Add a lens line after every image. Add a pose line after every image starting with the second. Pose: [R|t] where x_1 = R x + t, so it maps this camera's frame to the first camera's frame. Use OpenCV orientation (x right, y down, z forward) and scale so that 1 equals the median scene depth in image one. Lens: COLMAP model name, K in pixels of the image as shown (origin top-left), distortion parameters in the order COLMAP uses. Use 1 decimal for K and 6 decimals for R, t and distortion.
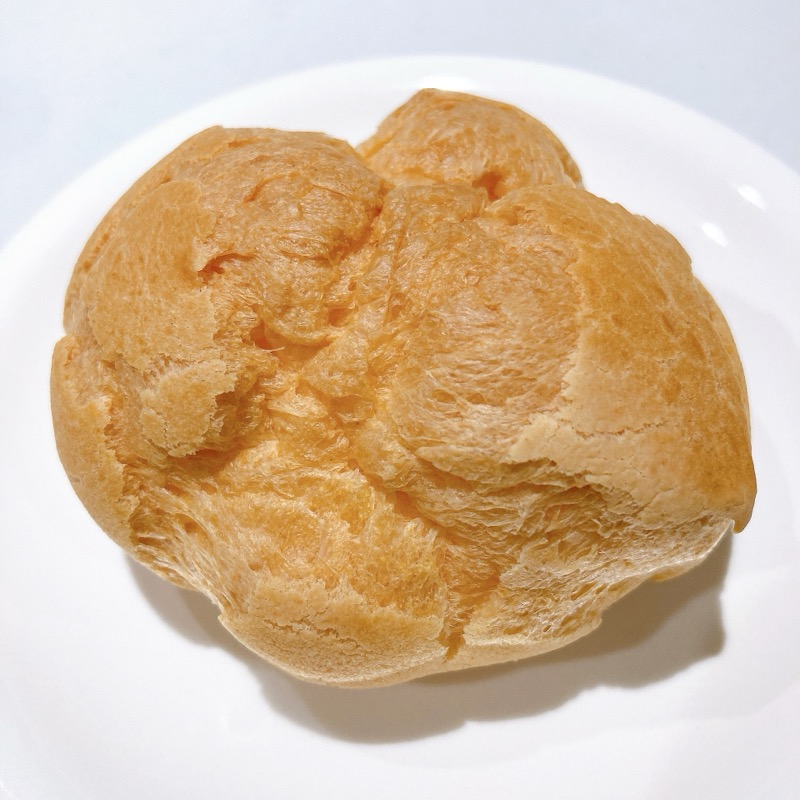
lens RADIAL K [[878.9, 0, 402.4], [0, 878.9, 396.9], [0, 0, 1]] dist [0.094939, -0.016552]
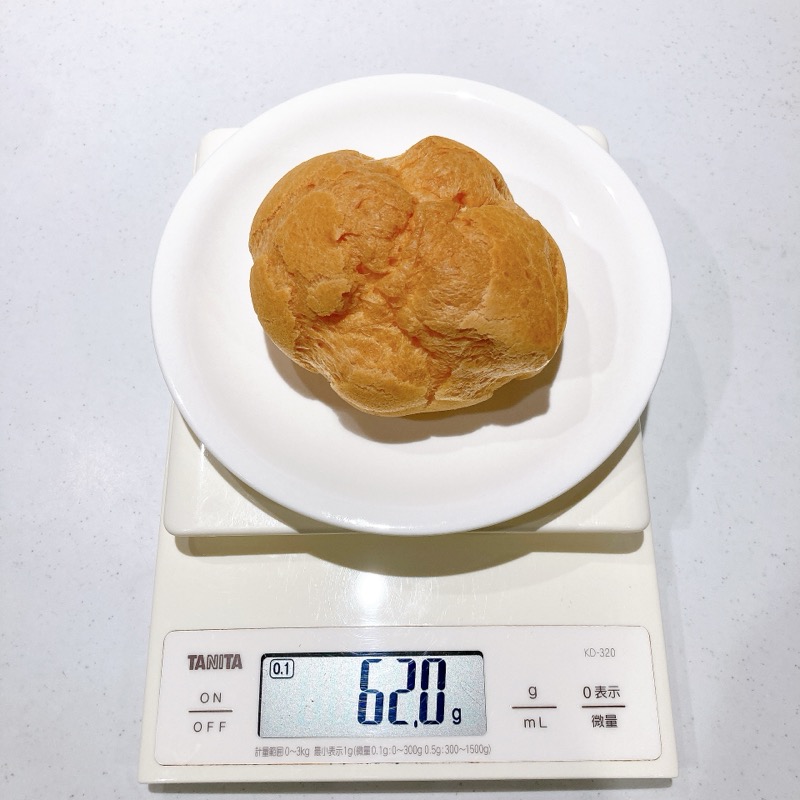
lens RADIAL K [[878.9, 0, 402.4], [0, 878.9, 396.9], [0, 0, 1]] dist [0.094939, -0.016552]
pose [[0.996450, 0.052484, 0.065830, -0.185003], [-0.064741, 0.977528, 0.200619, -0.214532], [-0.053822, -0.204169, 0.977455, -1.409729]]
